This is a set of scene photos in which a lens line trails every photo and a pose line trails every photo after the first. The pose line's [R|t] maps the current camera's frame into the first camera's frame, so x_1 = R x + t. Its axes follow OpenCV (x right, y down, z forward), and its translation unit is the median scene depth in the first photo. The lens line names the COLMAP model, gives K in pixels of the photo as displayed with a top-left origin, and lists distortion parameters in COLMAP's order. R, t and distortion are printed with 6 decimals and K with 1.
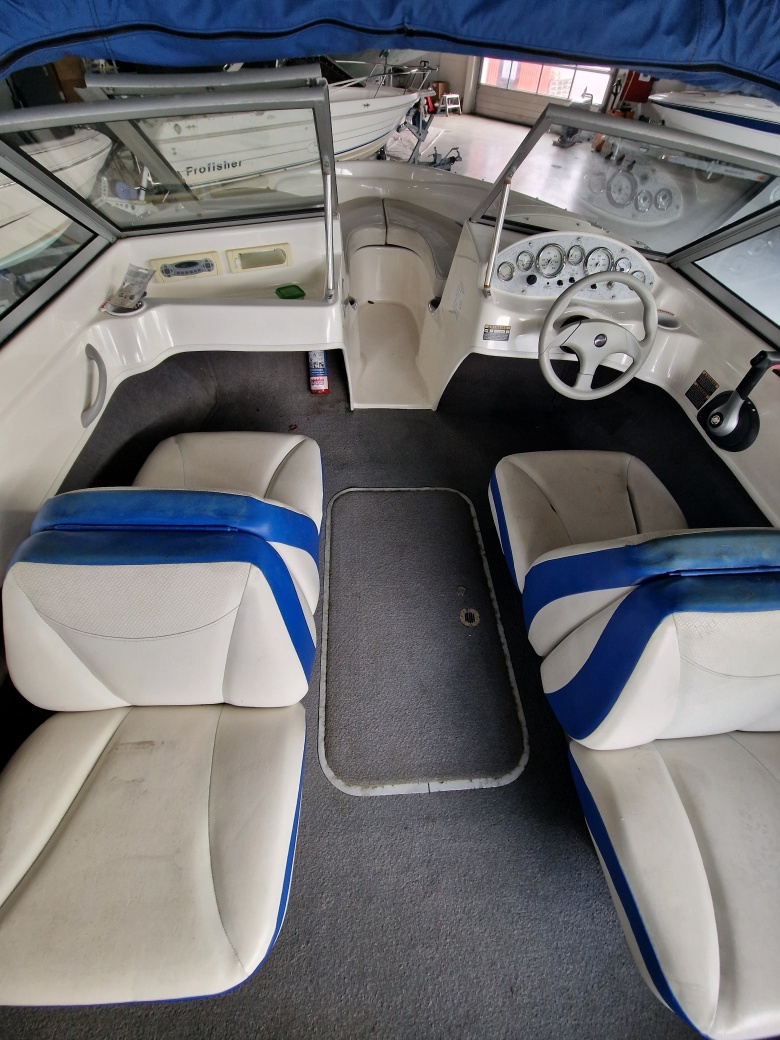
lens RADIAL K [[422.7, 0, 390.0], [0, 422.7, 520.0], [0, 0, 1]] dist [0.001436, -0.002062]
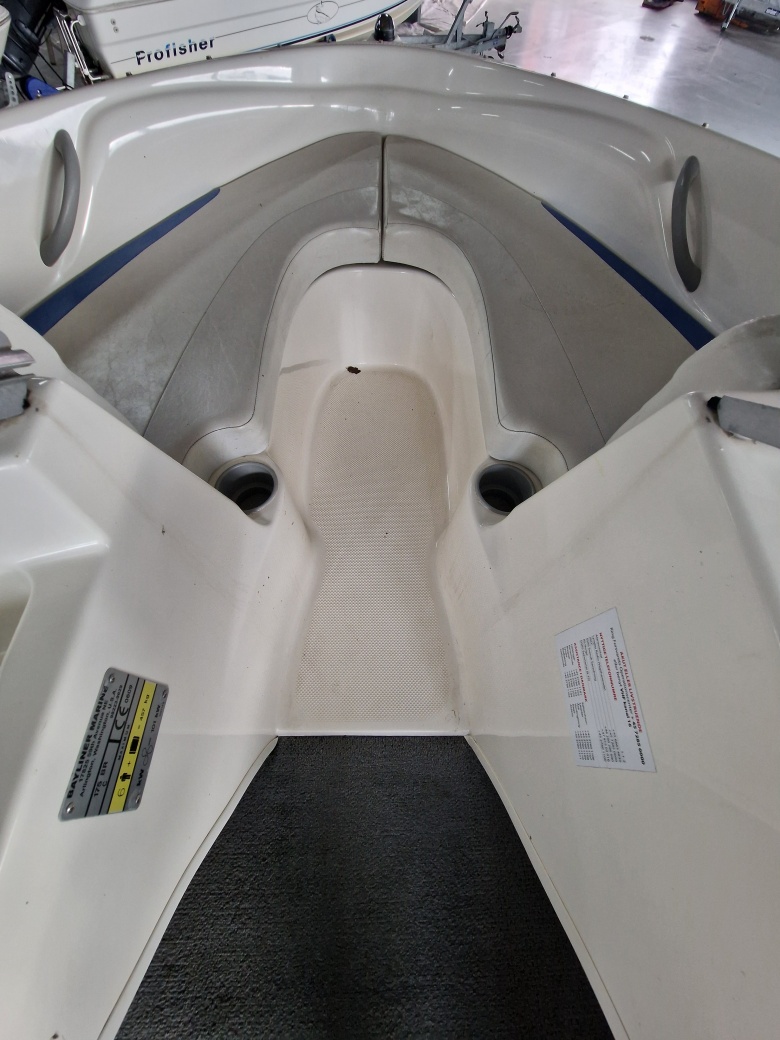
lens RADIAL K [[422.7, 0, 390.0], [0, 422.7, 520.0], [0, 0, 1]] dist [0.001436, -0.002062]
pose [[0.998133, 0.036382, -0.049070, 0.050945], [-0.028481, 0.987806, 0.153062, -0.741981], [0.054040, -0.151378, 0.986998, 0.853092]]
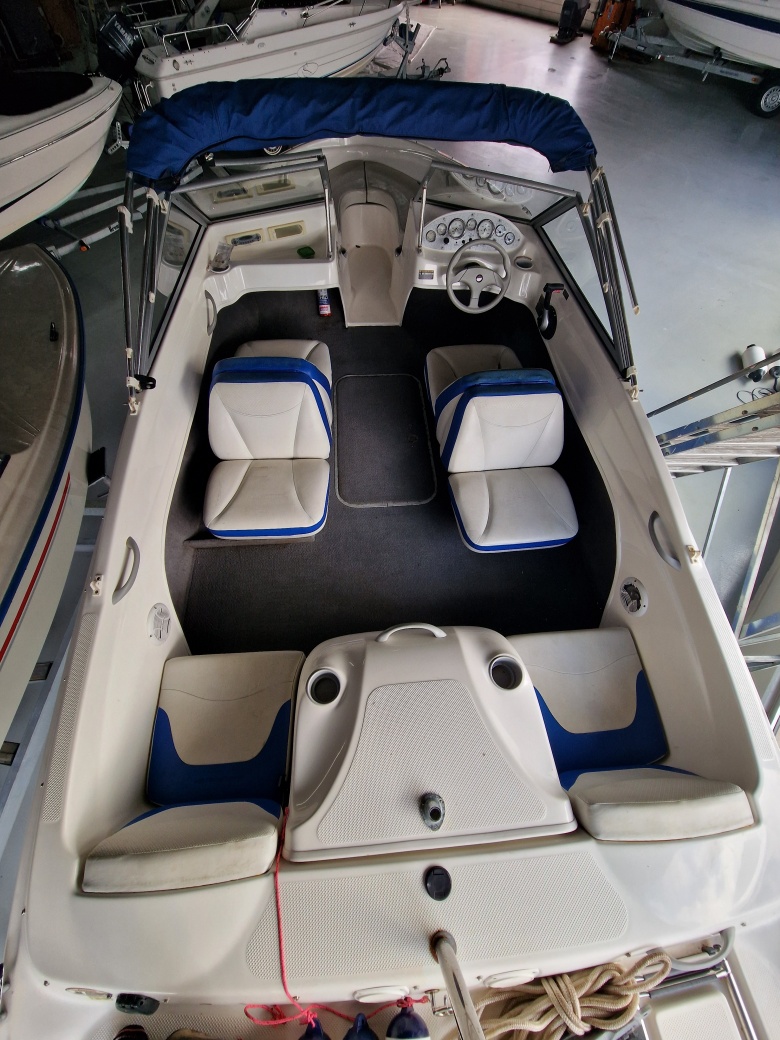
lens RADIAL K [[422.7, 0, 390.0], [0, 422.7, 520.0], [0, 0, 1]] dist [0.001436, -0.002062]
pose [[0.999571, -0.025195, -0.014911, 0.100026], [0.027059, 0.989499, 0.141984, 0.299917], [0.011177, -0.142327, 0.989757, -0.850719]]
